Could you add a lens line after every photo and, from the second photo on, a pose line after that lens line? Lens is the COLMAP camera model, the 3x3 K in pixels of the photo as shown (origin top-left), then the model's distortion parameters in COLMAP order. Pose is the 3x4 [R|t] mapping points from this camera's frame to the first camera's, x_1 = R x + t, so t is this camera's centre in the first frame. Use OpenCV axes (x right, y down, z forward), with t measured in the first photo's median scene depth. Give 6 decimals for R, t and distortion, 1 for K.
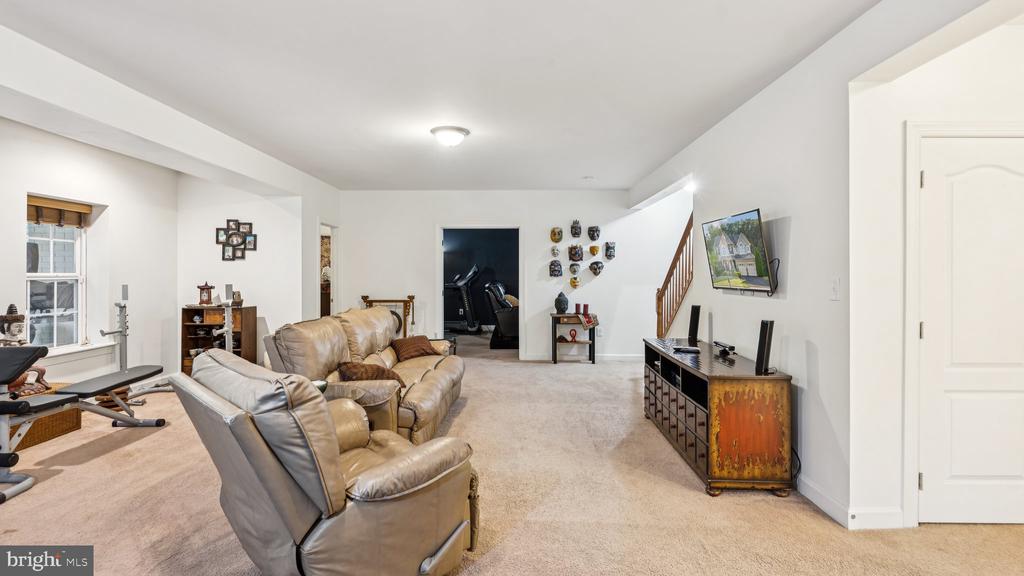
lens RADIAL K [[490.5, 0, 508.4], [0, 490.5, 273.2], [0, 0, 1]] dist [0.001220, -0.000778]
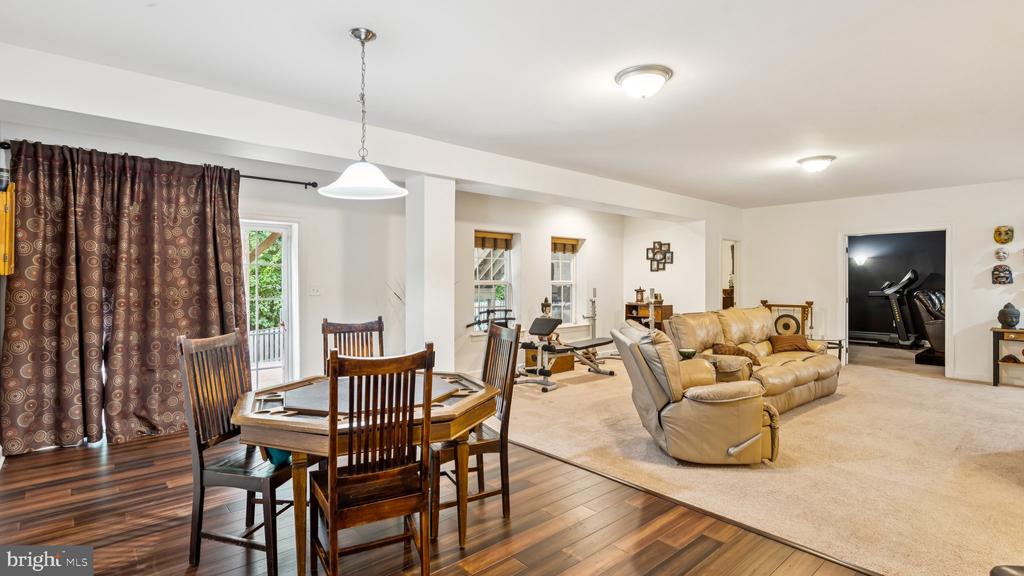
lens RADIAL K [[490.5, 0, 515.9], [0, 490.5, 288.9], [0, 0, 1]] dist [0.001220, -0.000778]
pose [[0.679223, 0.012507, -0.733826, 0.213537], [0.001426, 0.999830, 0.018361, -0.002665], [0.733931, -0.013517, 0.679089, -0.268631]]
